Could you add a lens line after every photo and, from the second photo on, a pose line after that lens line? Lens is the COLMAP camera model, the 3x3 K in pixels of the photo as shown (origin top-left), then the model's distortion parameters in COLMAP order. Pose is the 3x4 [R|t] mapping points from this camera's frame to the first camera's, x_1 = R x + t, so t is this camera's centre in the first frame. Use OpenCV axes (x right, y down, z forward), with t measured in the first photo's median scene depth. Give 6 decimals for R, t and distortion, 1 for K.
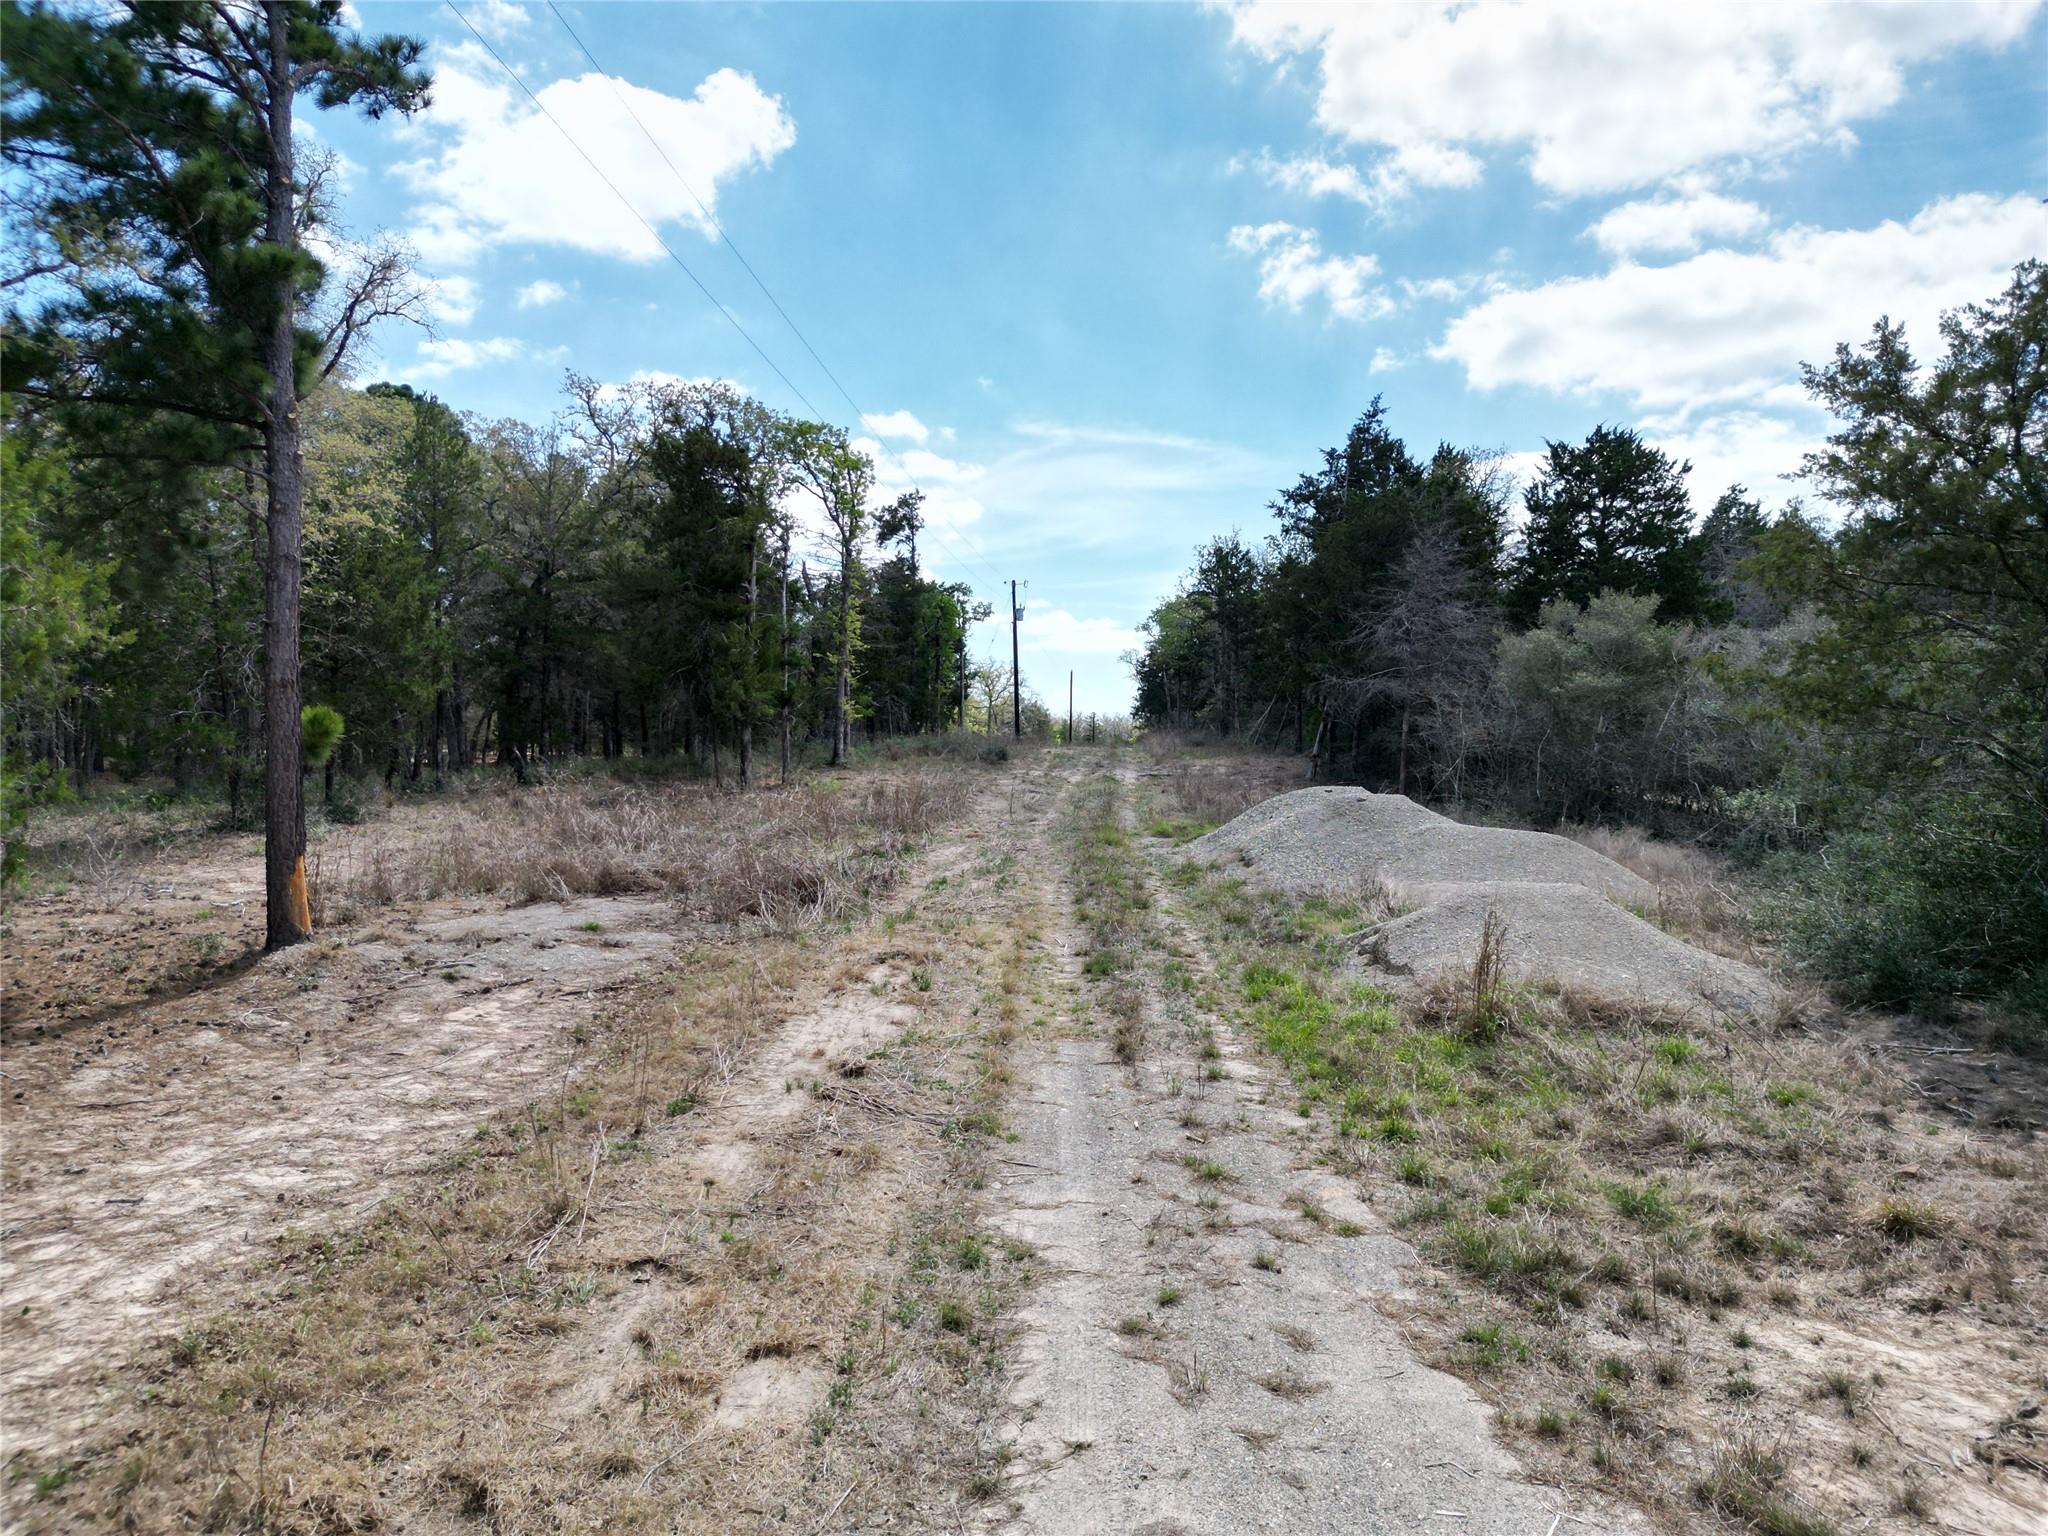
lens RADIAL K [[1429.1, 0, 1018.8], [0, 1429.1, 775.8], [0, 0, 1]] dist [0.003514, -0.002408]
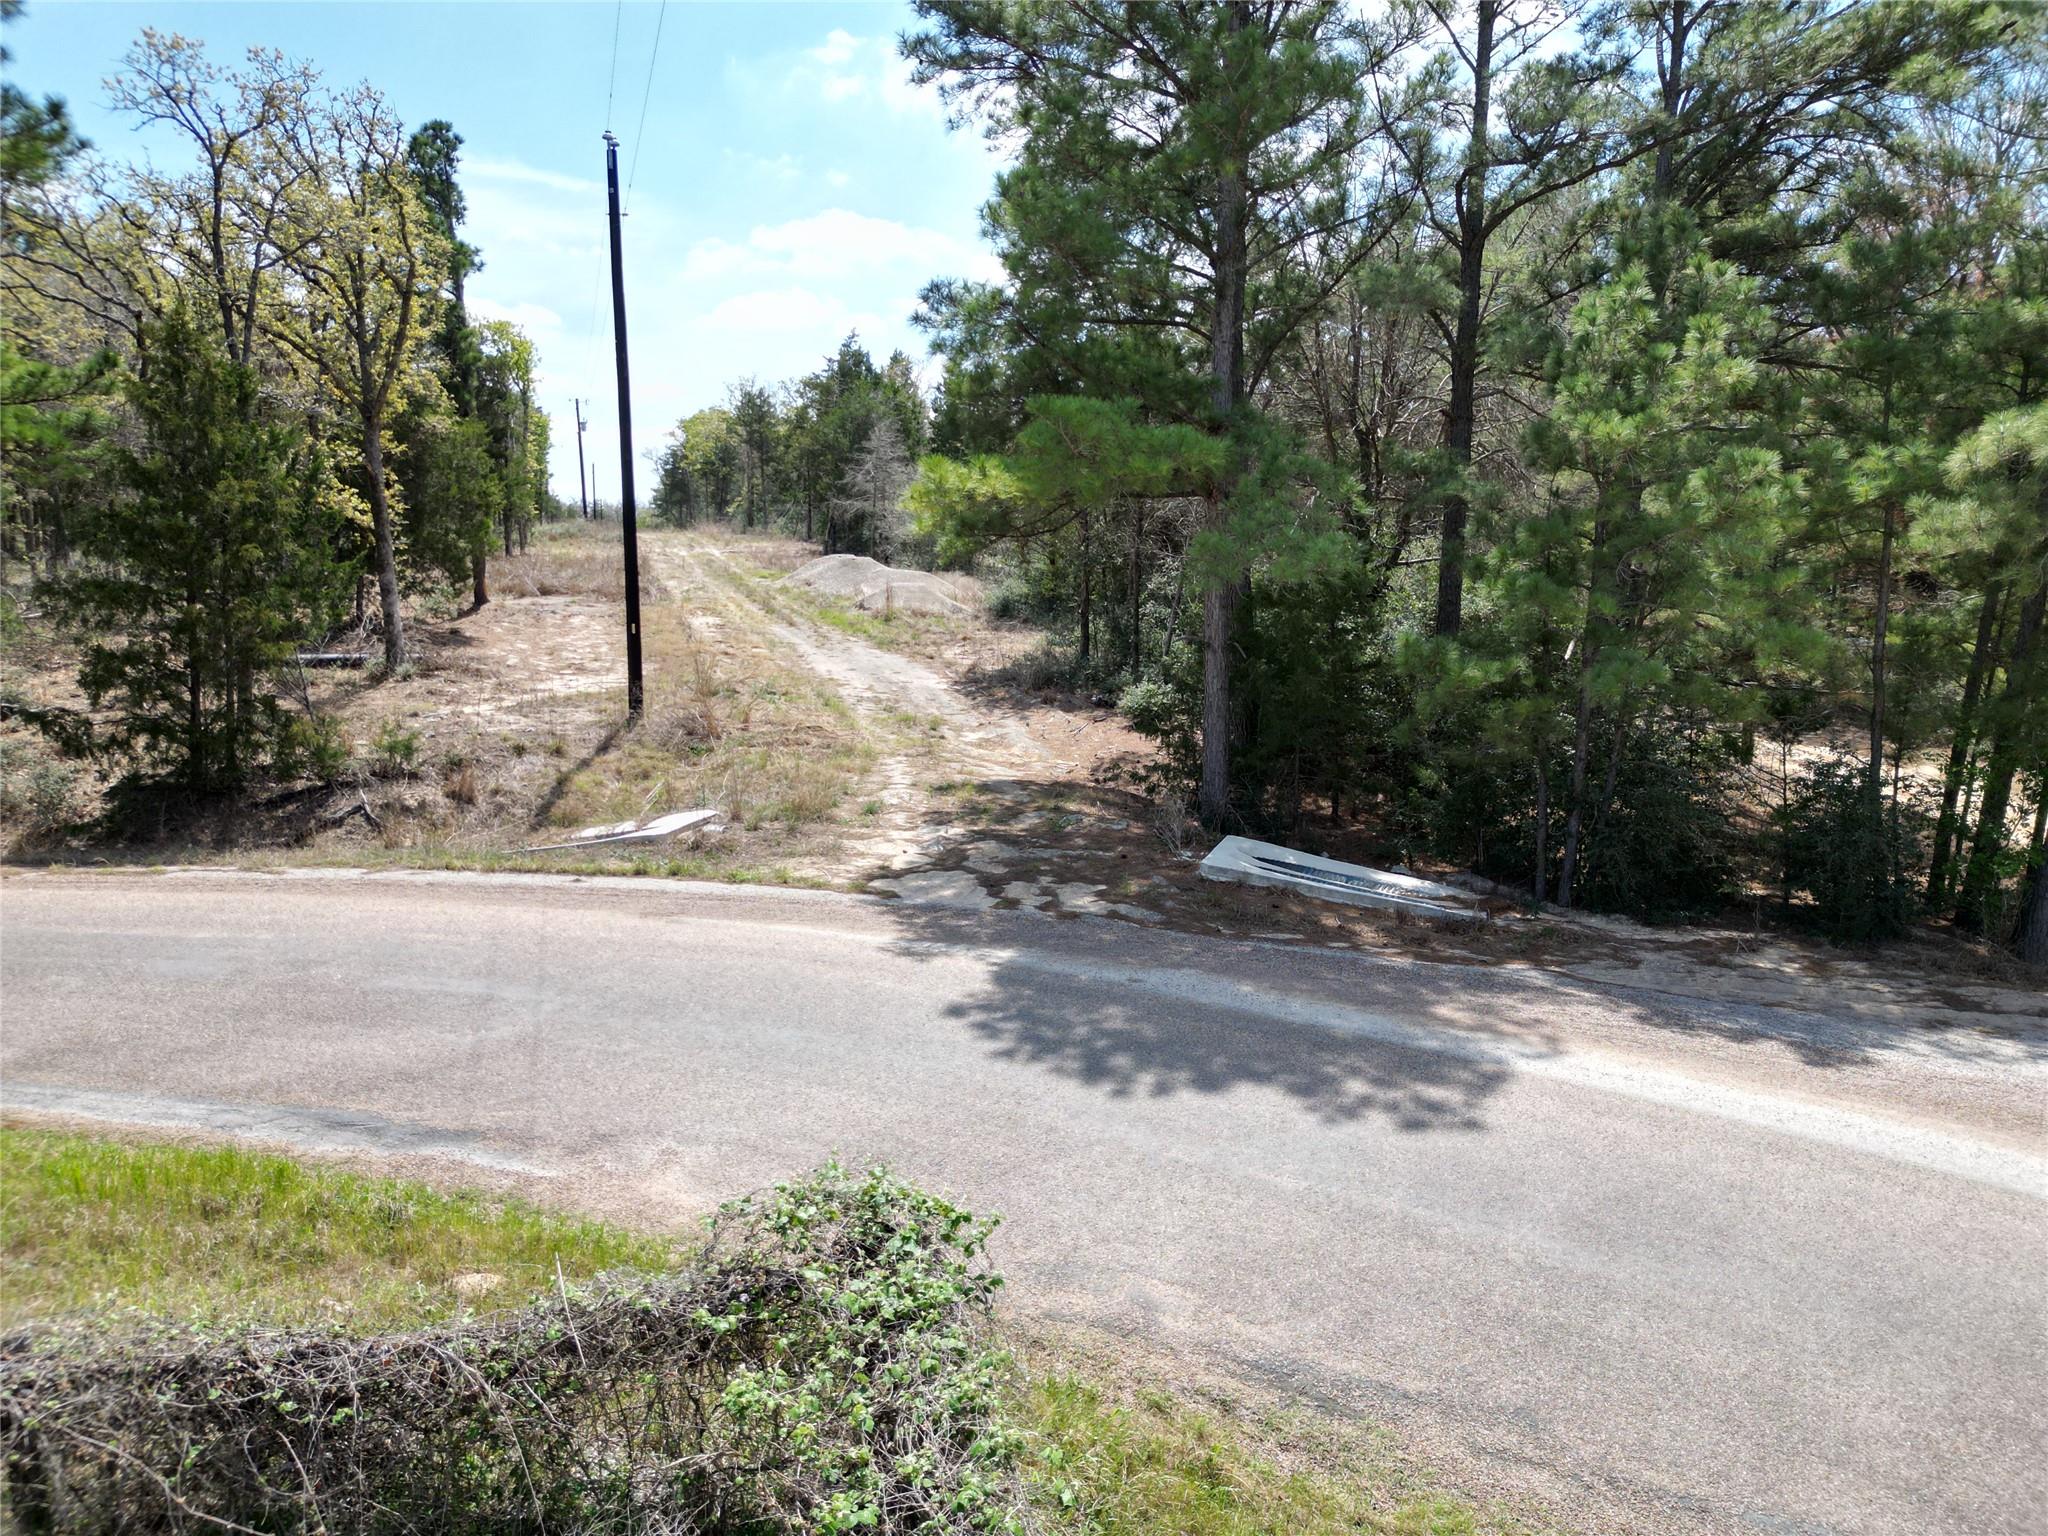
lens RADIAL K [[1429.1, 0, 1026.9], [0, 1429.1, 774.7], [0, 0, 1]] dist [0.003514, -0.002408]
pose [[0.934070, -0.050049, 0.353565, -0.193101], [-0.003103, 0.988954, 0.148188, 0.010225], [-0.357076, -0.139515, 0.923598, -0.746579]]
